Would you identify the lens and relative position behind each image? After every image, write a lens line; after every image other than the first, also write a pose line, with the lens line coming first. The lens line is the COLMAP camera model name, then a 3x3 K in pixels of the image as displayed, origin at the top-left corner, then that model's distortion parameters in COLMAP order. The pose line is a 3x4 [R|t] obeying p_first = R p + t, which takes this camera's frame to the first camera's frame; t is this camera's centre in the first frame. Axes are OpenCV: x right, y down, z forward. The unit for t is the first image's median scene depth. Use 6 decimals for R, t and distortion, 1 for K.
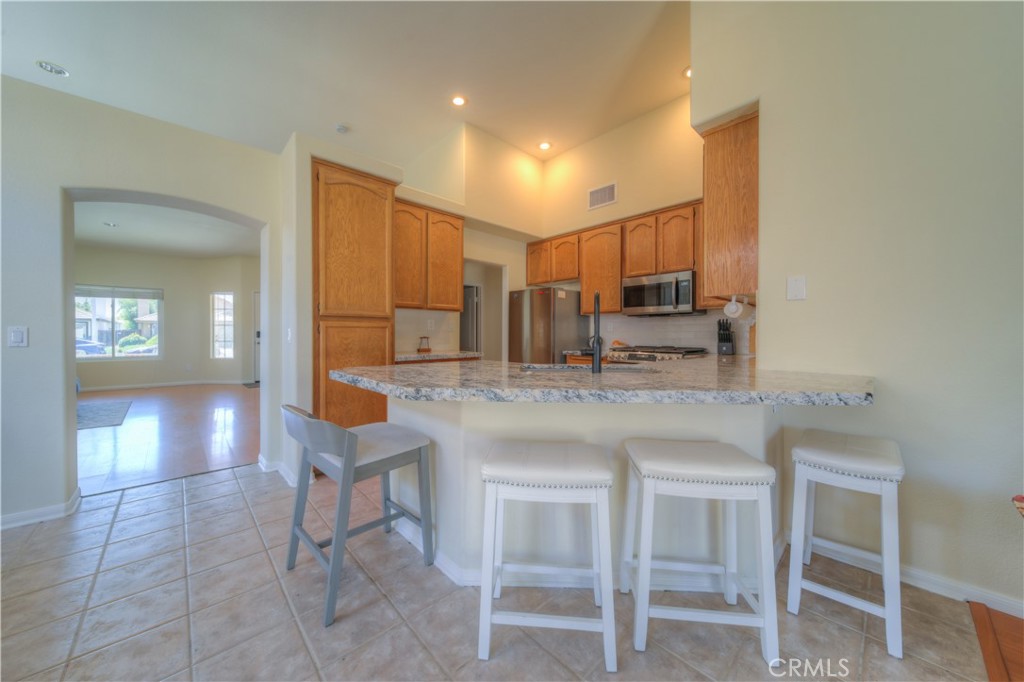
lens RADIAL K [[364.9, 0, 505.4], [0, 364.9, 335.6], [0, 0, 1]] dist [0.001488, 0.000031]
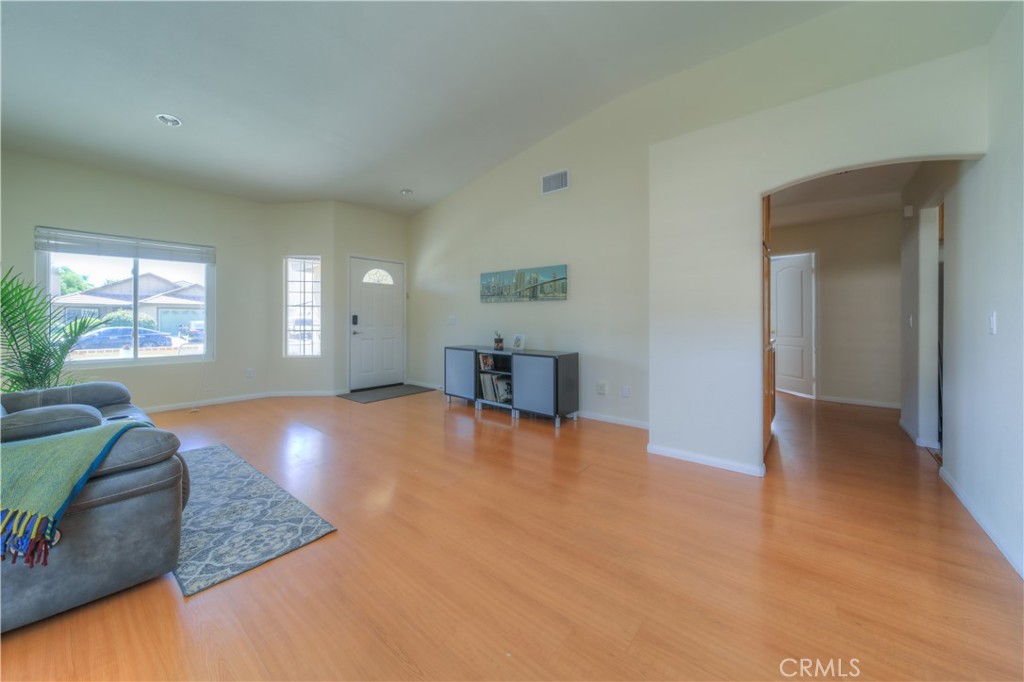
lens RADIAL K [[372.7, 0, 511.8], [0, 372.7, 317.5], [0, 0, 1]] dist [-0.000744, -0.000078]
pose [[0.989677, 0.002175, 0.143298, -0.968357], [-0.001002, 0.999965, -0.008255, -0.004716], [-0.143311, 0.008026, 0.989645, 0.557021]]
